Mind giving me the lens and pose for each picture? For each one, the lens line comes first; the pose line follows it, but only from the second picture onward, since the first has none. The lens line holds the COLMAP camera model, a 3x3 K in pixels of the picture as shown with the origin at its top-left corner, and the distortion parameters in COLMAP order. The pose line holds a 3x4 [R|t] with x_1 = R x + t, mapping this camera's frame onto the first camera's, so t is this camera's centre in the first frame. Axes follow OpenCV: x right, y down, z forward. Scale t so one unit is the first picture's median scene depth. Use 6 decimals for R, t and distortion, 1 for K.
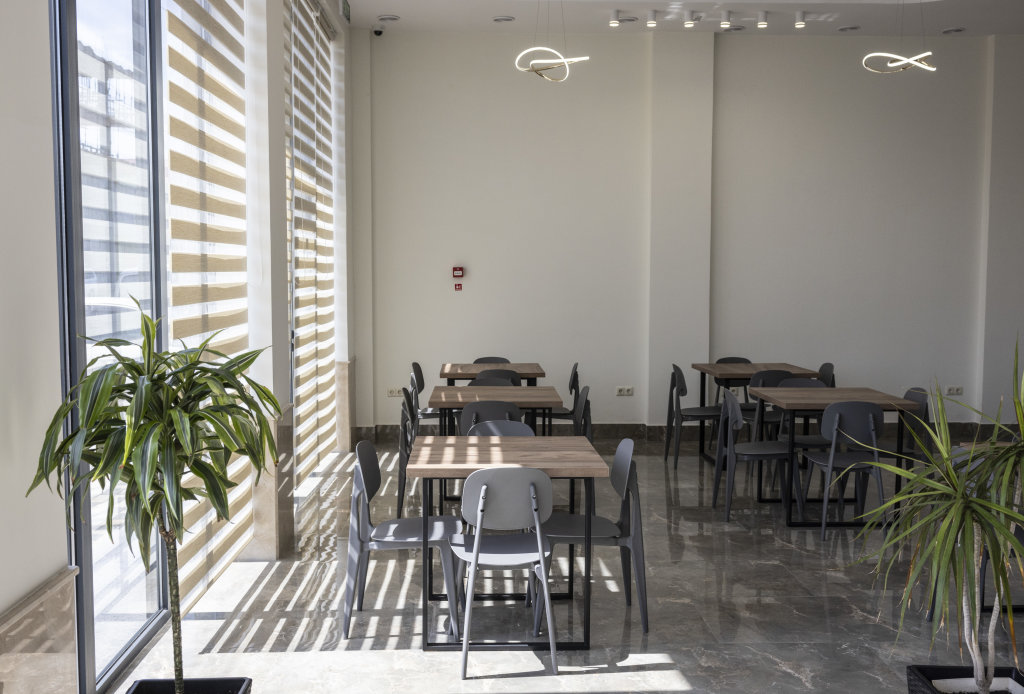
lens RADIAL K [[1012.0, 0, 501.6], [0, 1012.0, 355.9], [0, 0, 1]] dist [0.007686, 0.000000]
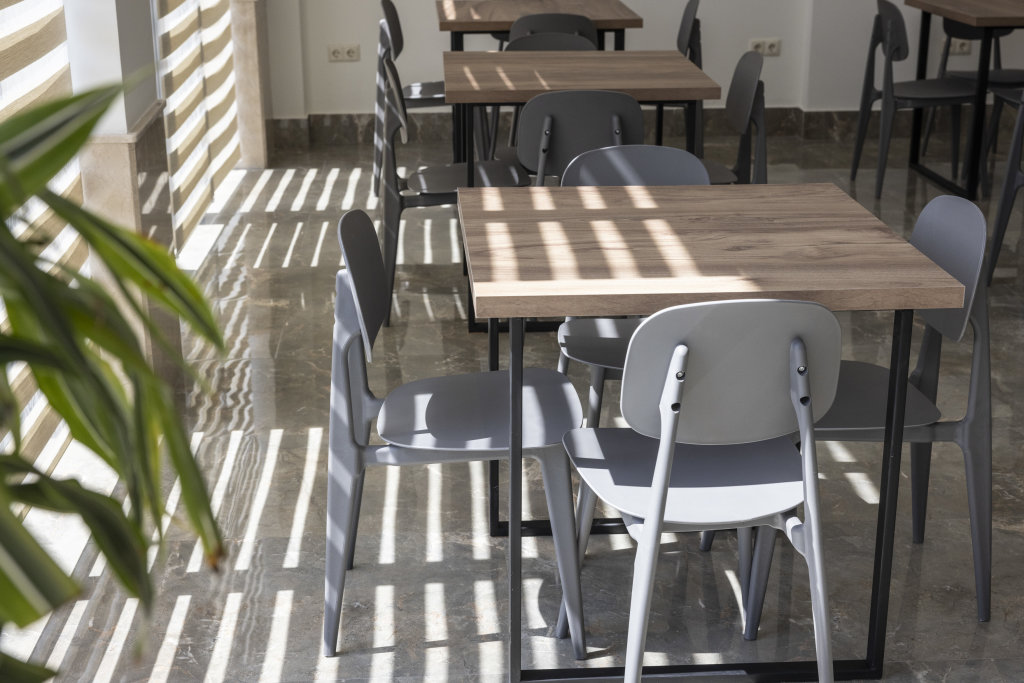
lens RADIAL K [[1480.2, 0, 517.0], [0, 1480.2, 333.1], [0, 0, 1]] dist [0.022783, 0.000000]
pose [[0.999023, -0.017393, 0.040636, -0.090438], [0.007181, 0.970977, 0.239064, -0.014863], [-0.043615, -0.238539, 0.970153, 0.371716]]
